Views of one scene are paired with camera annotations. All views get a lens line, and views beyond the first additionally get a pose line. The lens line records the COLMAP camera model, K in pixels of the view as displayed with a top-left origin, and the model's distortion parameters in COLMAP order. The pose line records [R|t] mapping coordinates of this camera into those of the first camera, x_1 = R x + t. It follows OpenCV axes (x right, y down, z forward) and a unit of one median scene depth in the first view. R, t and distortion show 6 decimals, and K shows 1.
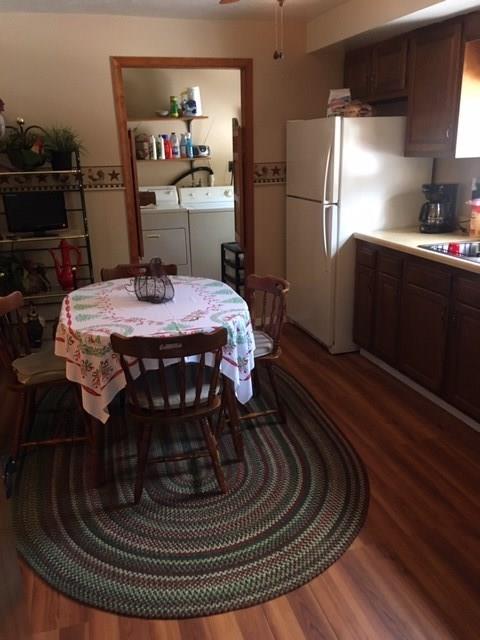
lens RADIAL K [[543.3, 0, 239.9], [0, 543.3, 319.5], [0, 0, 1]] dist [0.043263, -0.020069]
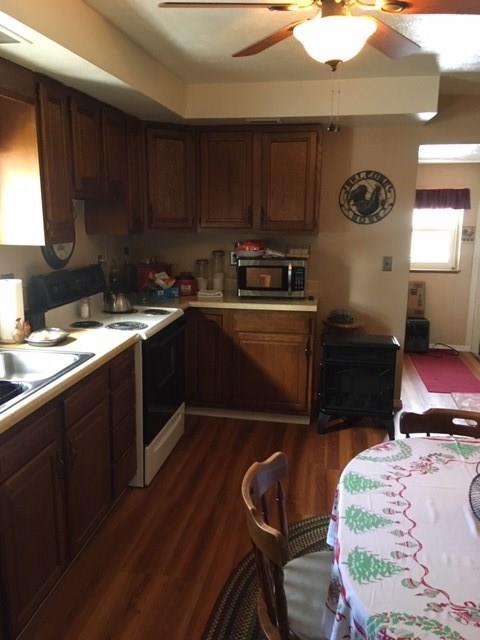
lens RADIAL K [[543.3, 0, 240.1], [0, 543.3, 319.4], [0, 0, 1]] dist [0.043263, -0.020069]
pose [[-0.895860, -0.066711, 0.439301, -0.151309], [0.153488, 0.881346, 0.446844, -0.499443], [-0.416986, 0.467737, -0.779323, 1.505262]]
